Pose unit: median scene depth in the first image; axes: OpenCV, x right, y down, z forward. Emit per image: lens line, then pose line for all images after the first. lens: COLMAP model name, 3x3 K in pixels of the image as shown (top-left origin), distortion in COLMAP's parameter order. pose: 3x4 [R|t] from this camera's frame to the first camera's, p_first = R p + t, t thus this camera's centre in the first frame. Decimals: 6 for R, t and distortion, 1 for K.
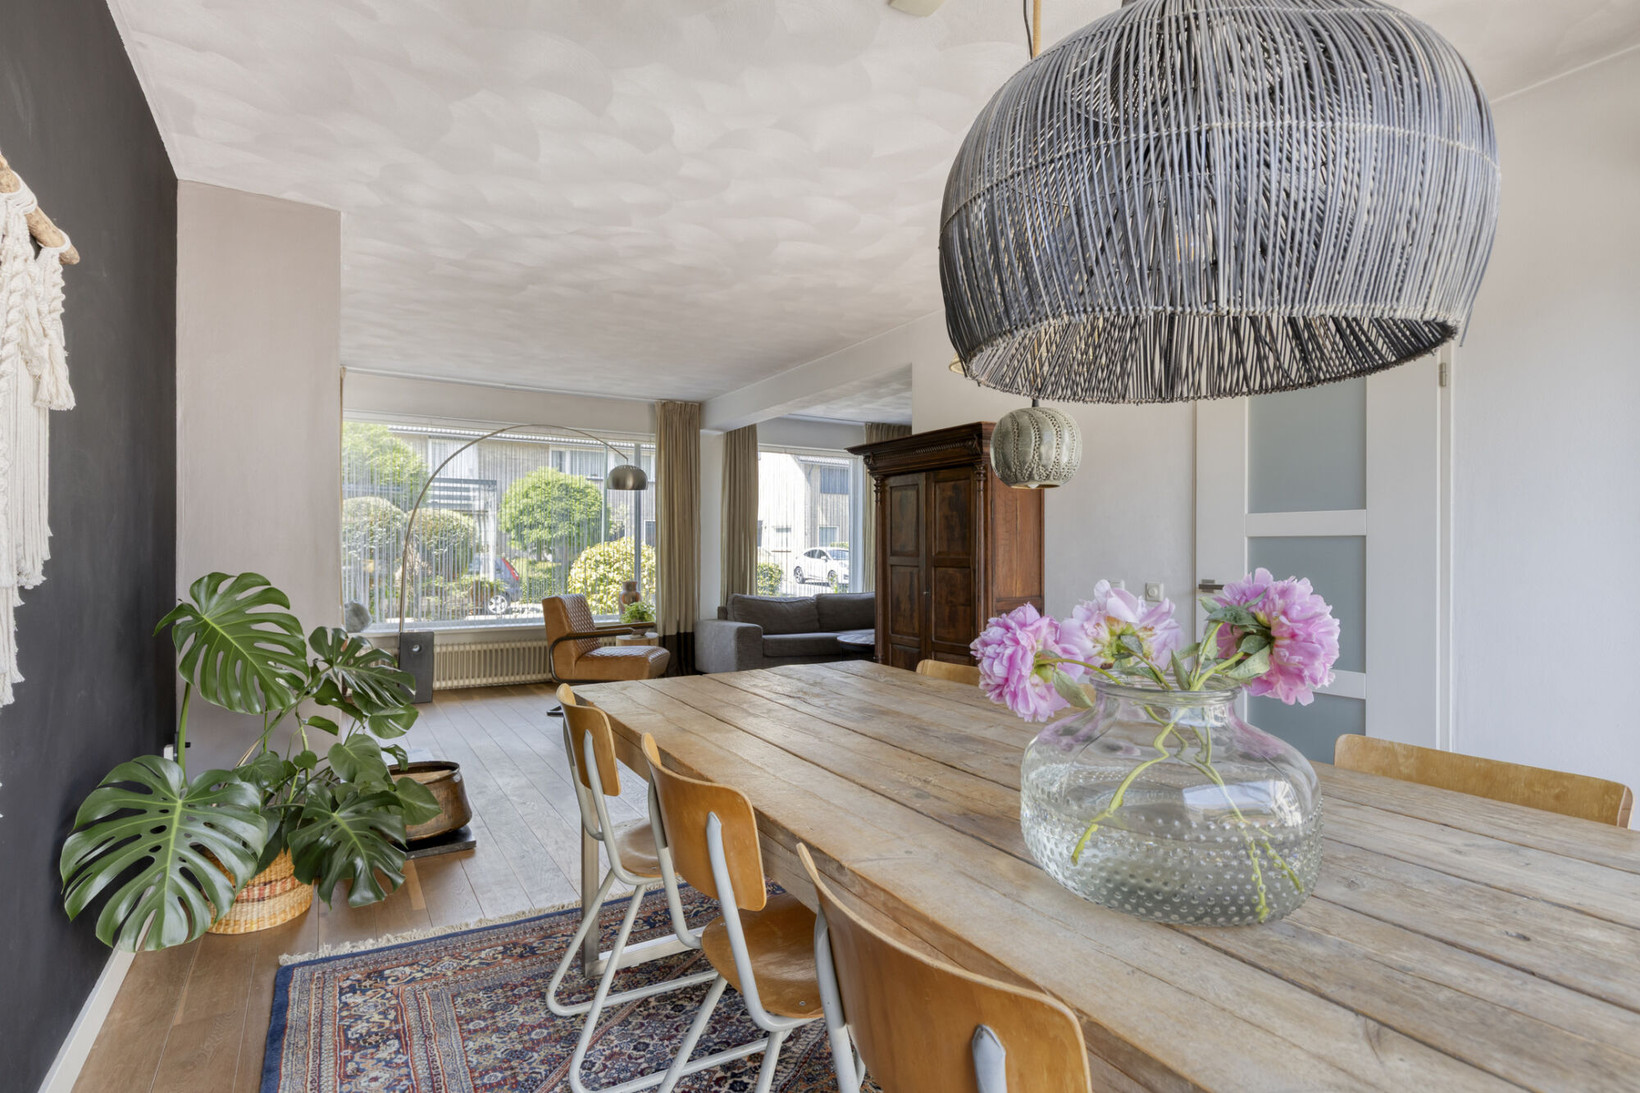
lens RADIAL K [[832.9, 0, 820.0], [0, 832.9, 546.5], [0, 0, 1]] dist [-0.000335, -0.000116]
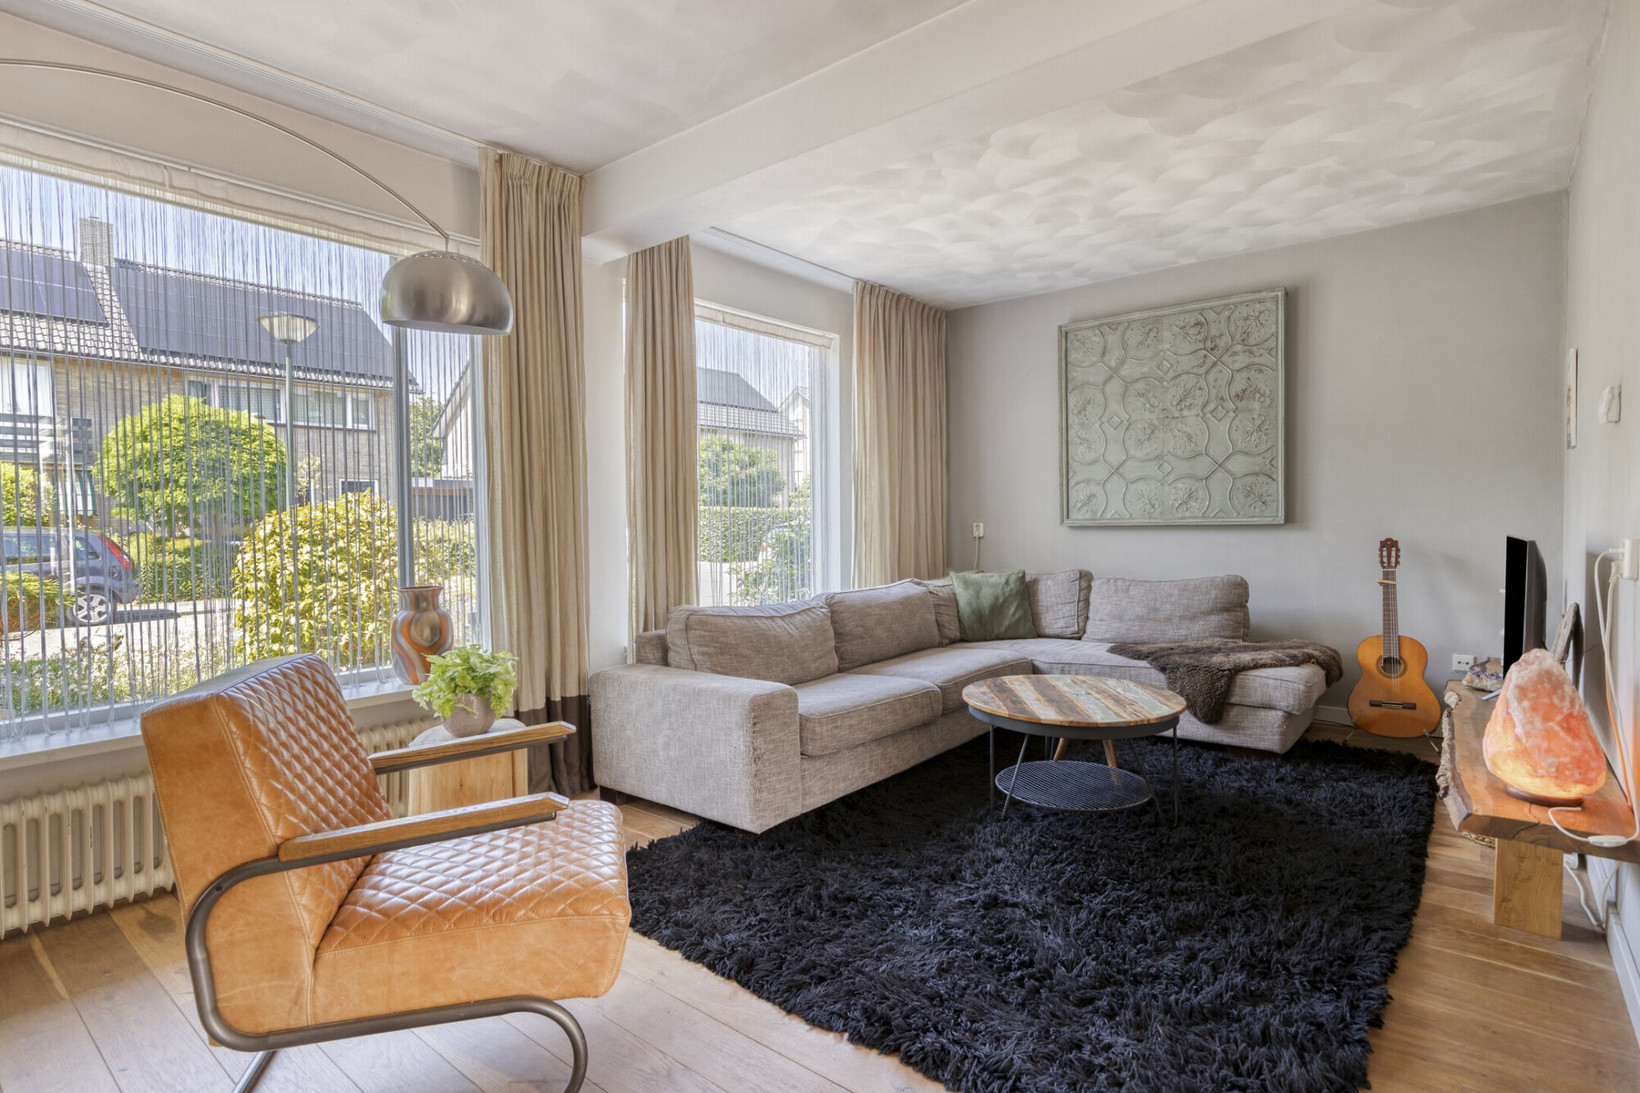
lens RADIAL K [[821.4, 0, 820.6], [0, 821.4, 535.5], [0, 0, 1]] dist [-0.001700, -0.000437]
pose [[0.942535, -0.022536, 0.333345, -0.135897], [0.012995, 0.999440, 0.030822, 0.005006], [-0.333853, -0.024719, 0.942301, 0.426214]]
